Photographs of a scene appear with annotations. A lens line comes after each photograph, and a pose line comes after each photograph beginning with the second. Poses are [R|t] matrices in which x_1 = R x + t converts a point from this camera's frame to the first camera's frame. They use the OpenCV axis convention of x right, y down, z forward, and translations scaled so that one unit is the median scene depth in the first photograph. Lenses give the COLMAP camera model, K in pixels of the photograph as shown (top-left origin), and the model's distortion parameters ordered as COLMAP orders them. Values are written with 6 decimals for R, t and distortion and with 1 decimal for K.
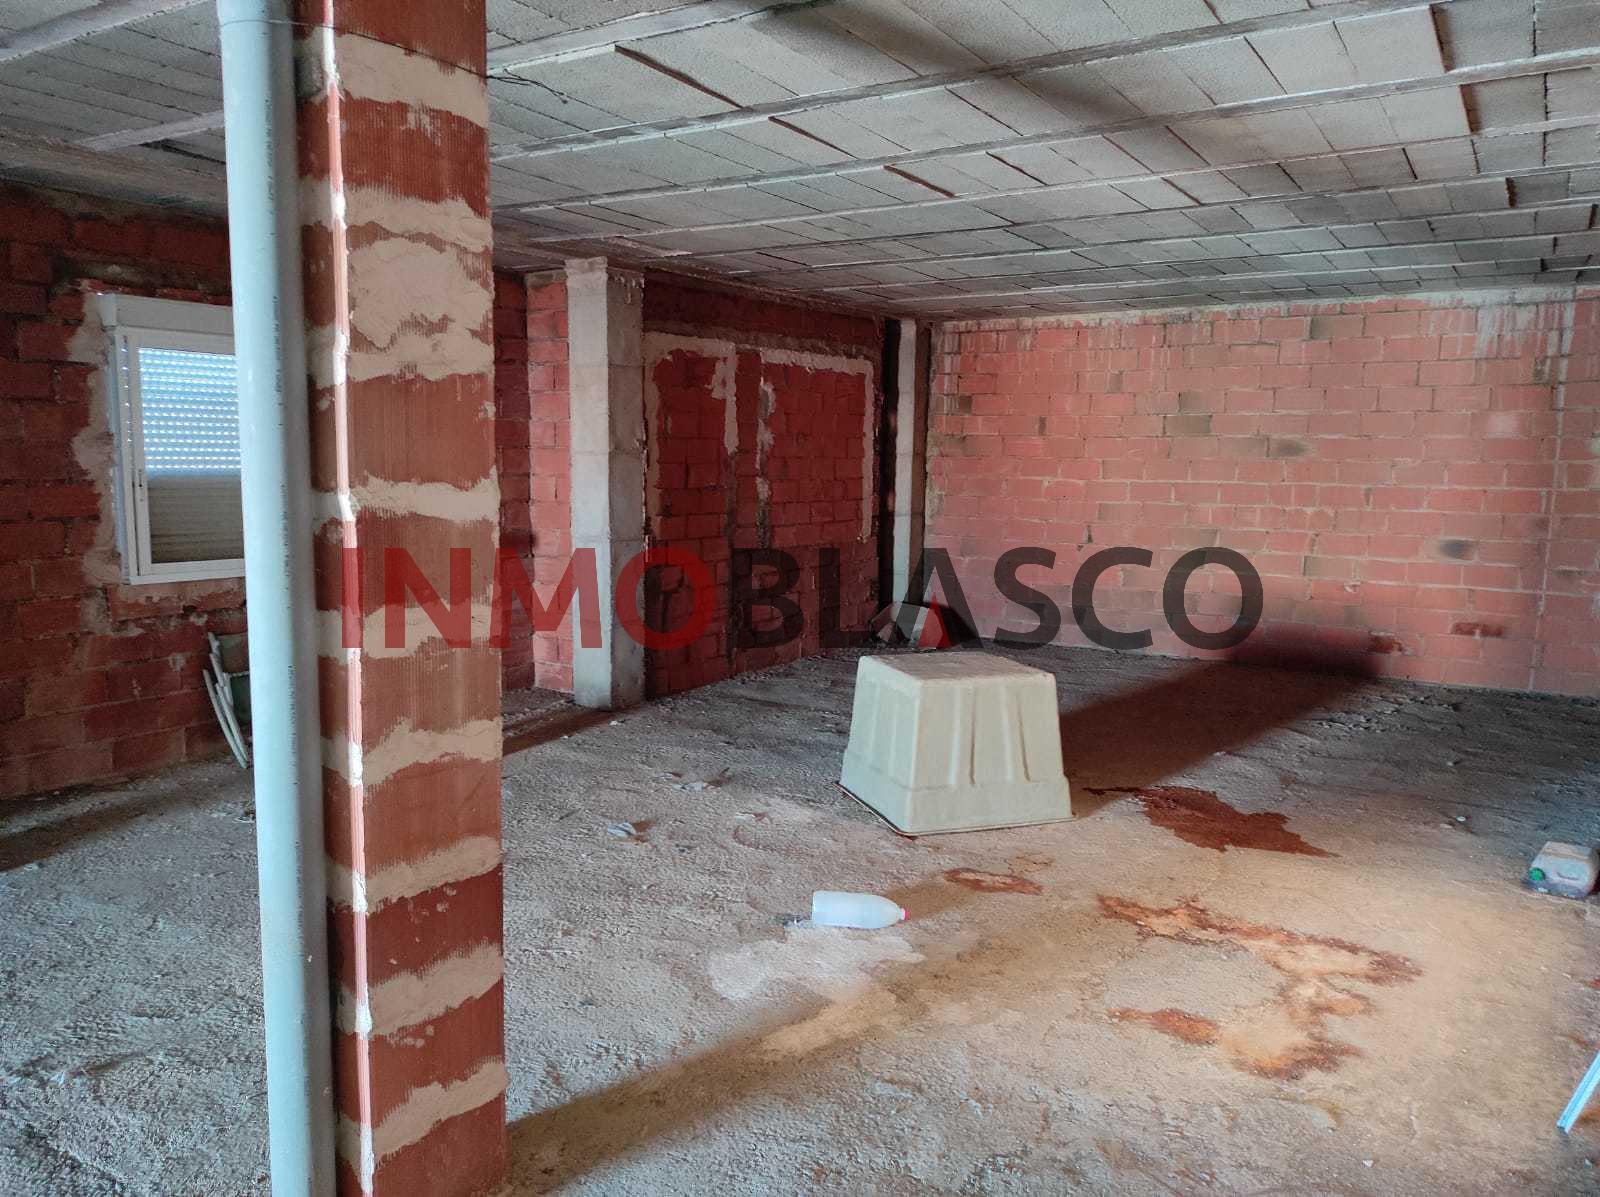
lens RADIAL K [[1151.8, 0, 805.5], [0, 1151.8, 600.3], [0, 0, 1]] dist [0.023108, -0.024534]
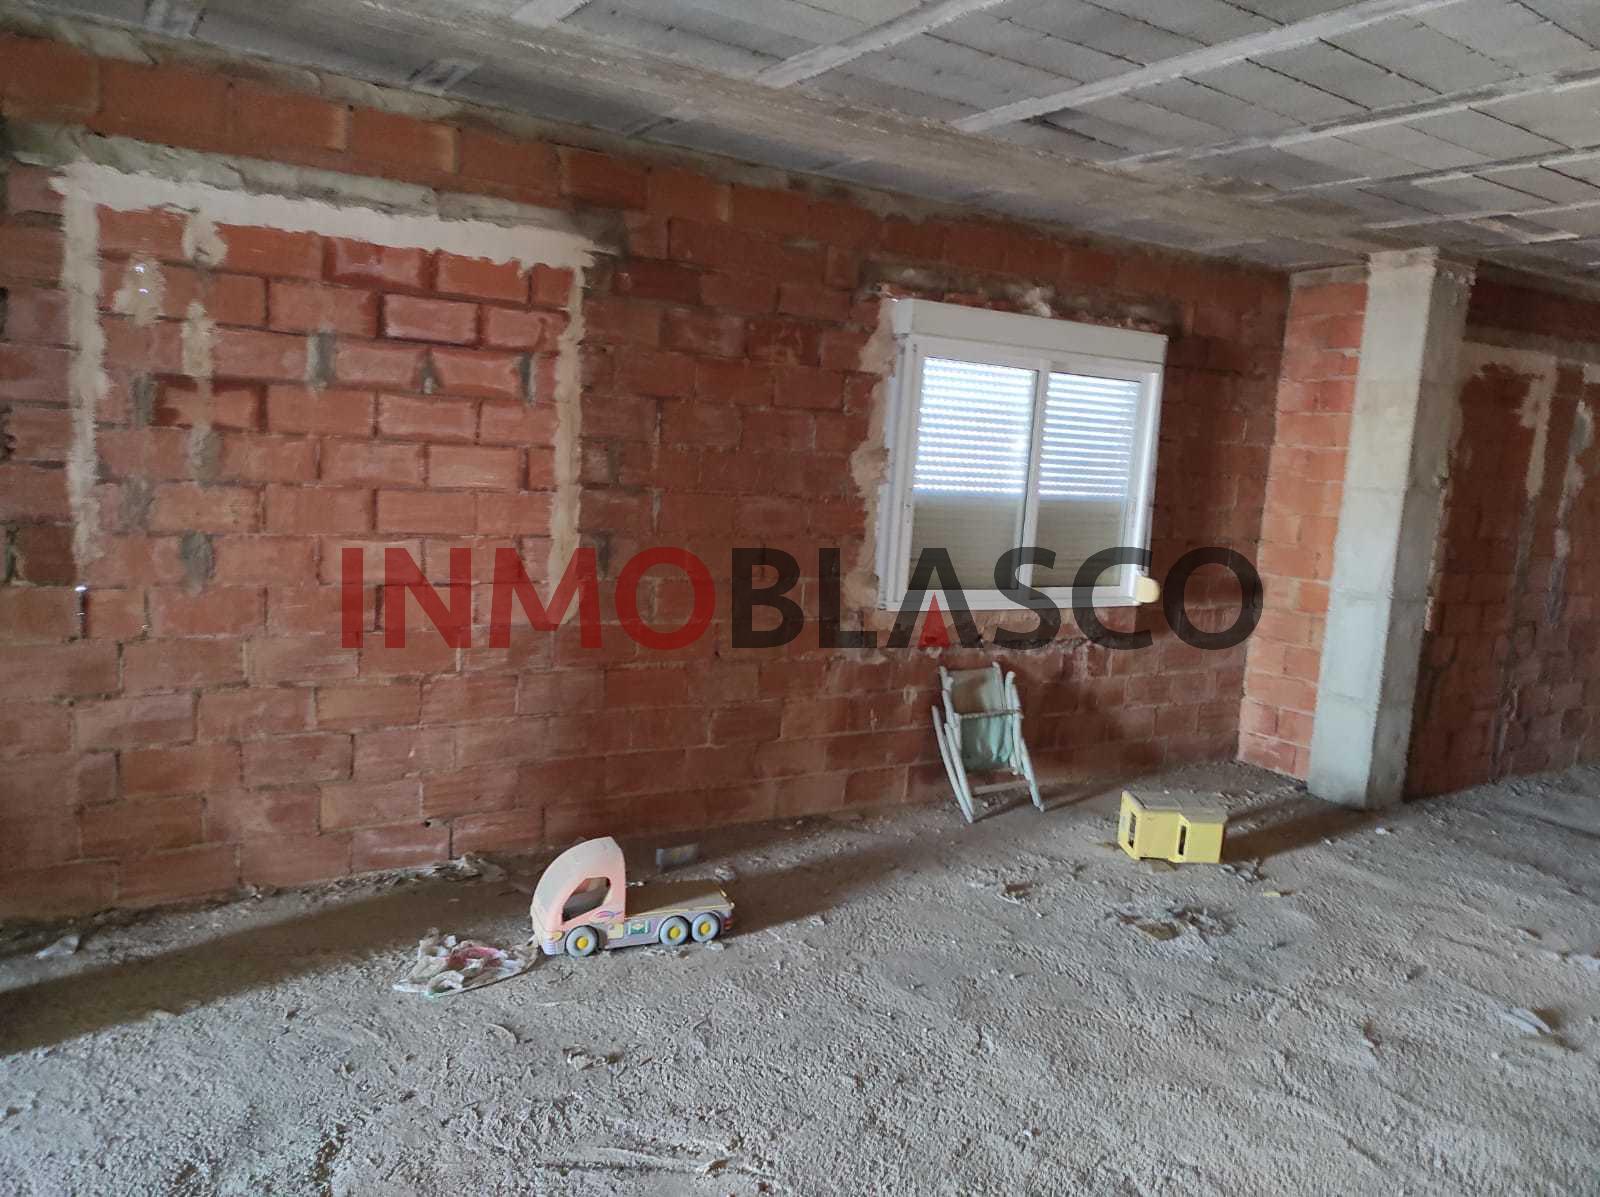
lens RADIAL K [[1151.8, 0, 794.1], [0, 1151.8, 597.8], [0, 0, 1]] dist [0.023108, -0.024534]
pose [[0.905039, 0.092260, -0.415201, -0.259721], [-0.099376, 0.995040, 0.004486, -0.020145], [0.413556, 0.037201, 0.909719, 0.121494]]
